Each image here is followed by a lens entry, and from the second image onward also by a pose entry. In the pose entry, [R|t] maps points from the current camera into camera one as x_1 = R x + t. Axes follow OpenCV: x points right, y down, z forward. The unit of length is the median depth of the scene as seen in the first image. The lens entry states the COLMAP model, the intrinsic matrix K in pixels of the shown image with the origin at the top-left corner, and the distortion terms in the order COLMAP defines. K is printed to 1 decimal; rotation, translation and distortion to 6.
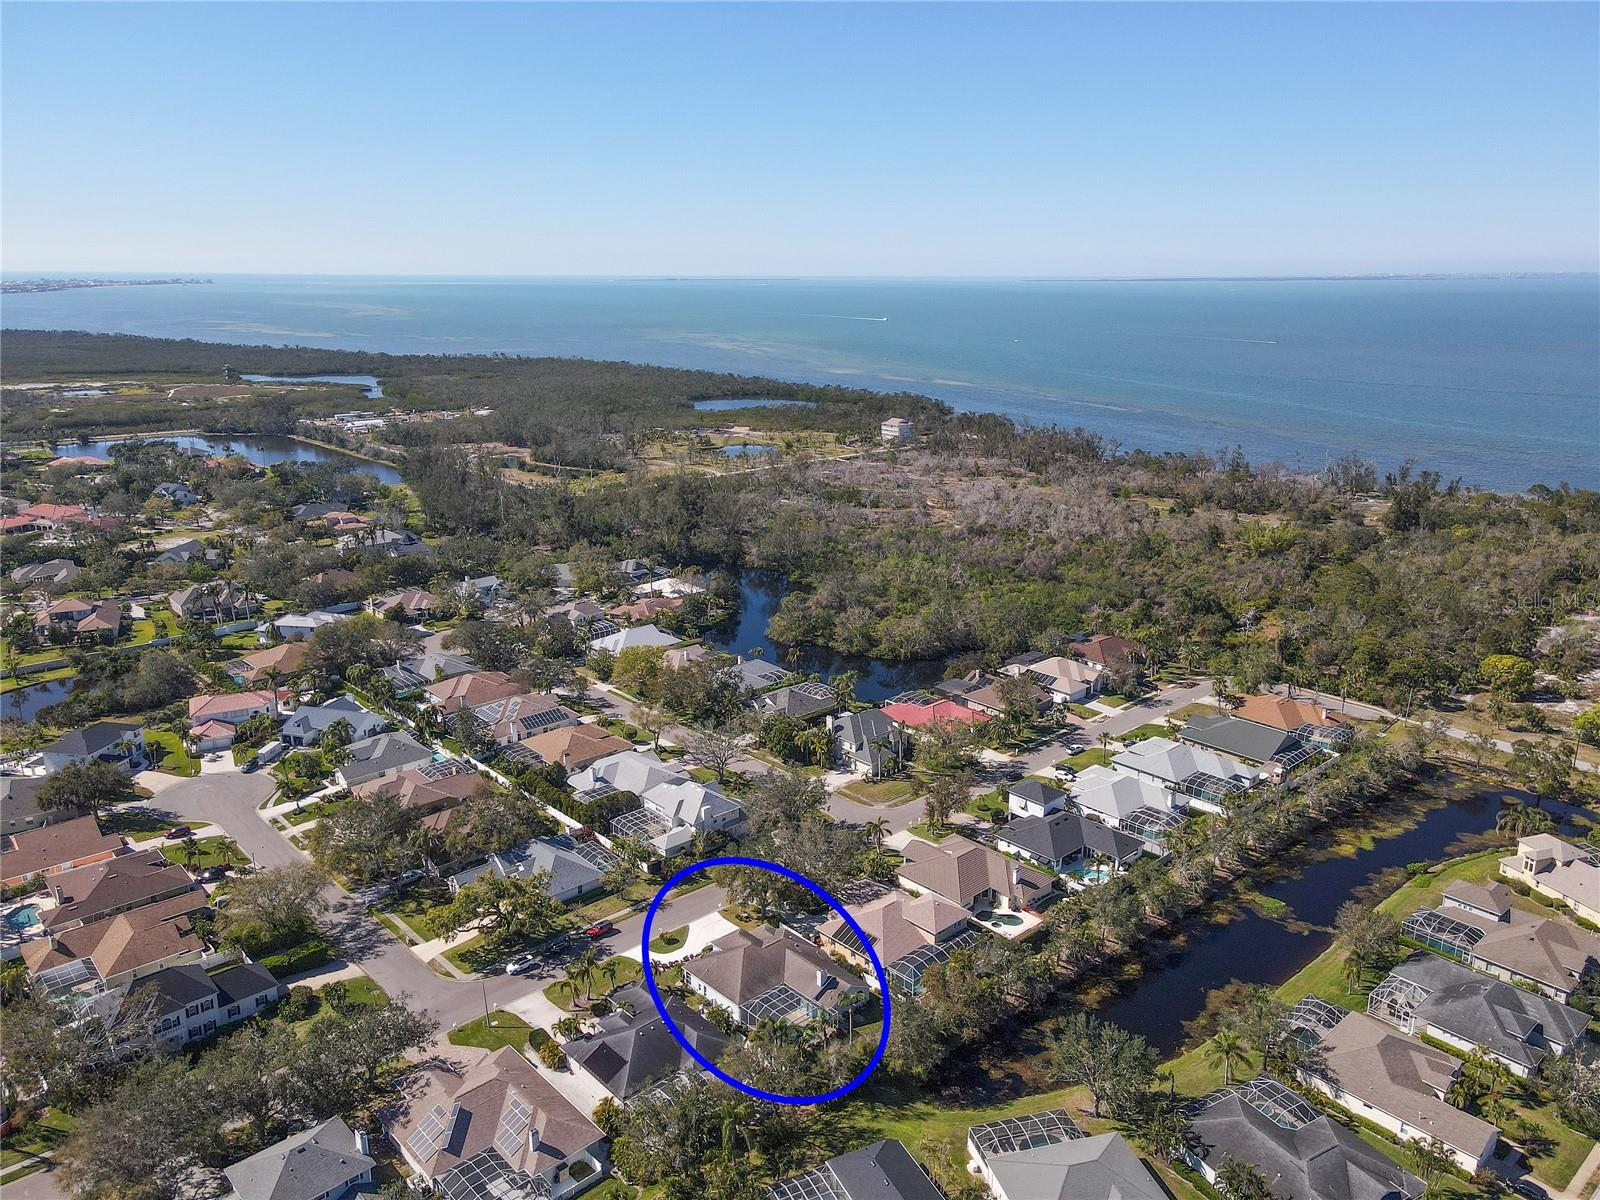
lens RADIAL K [[1201.0, 0, 823.0], [0, 1201.0, 601.2], [0, 0, 1]] dist [-0.007792, 0.078626]
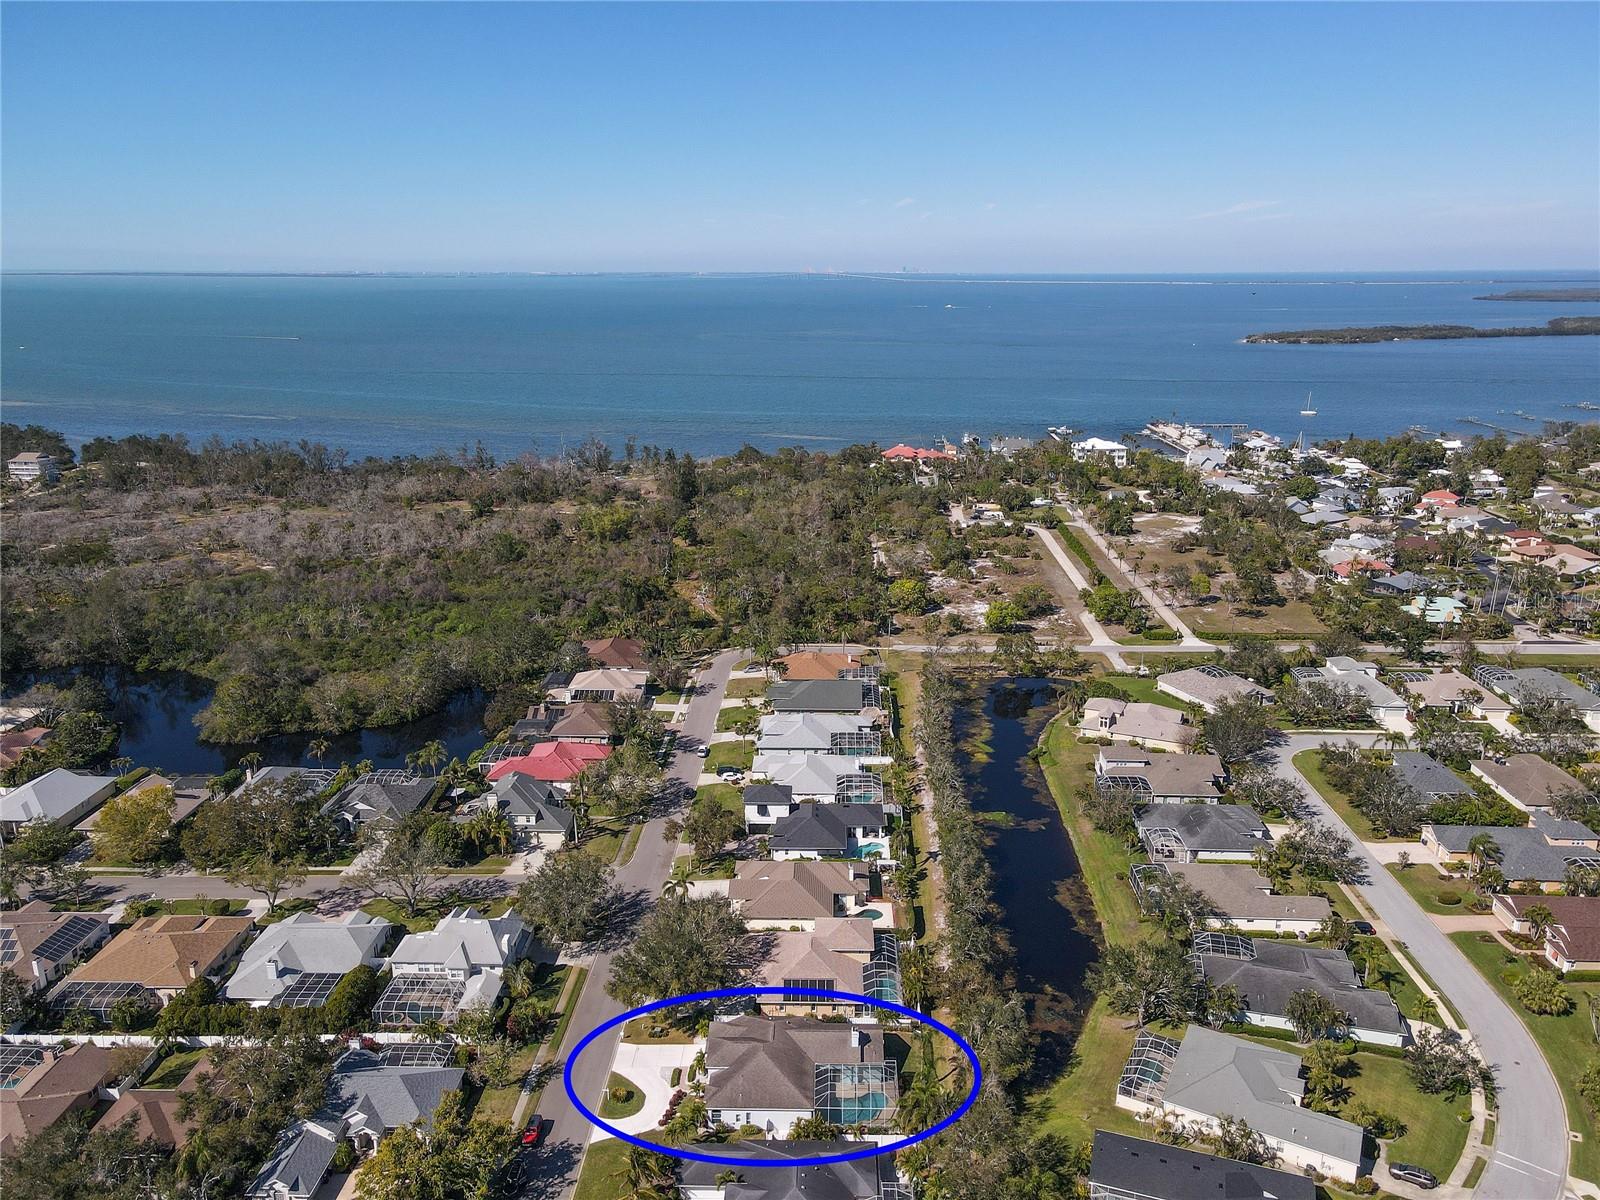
lens RADIAL K [[1201.0, 0, 823.0], [0, 1201.0, 601.2], [0, 0, 1]] dist [-0.007792, 0.078626]
pose [[0.690456, -0.199074, 0.695442, -0.395639], [0.197121, 0.976782, 0.083902, -0.061298], [-0.695998, 0.079156, 0.713667, 0.230249]]
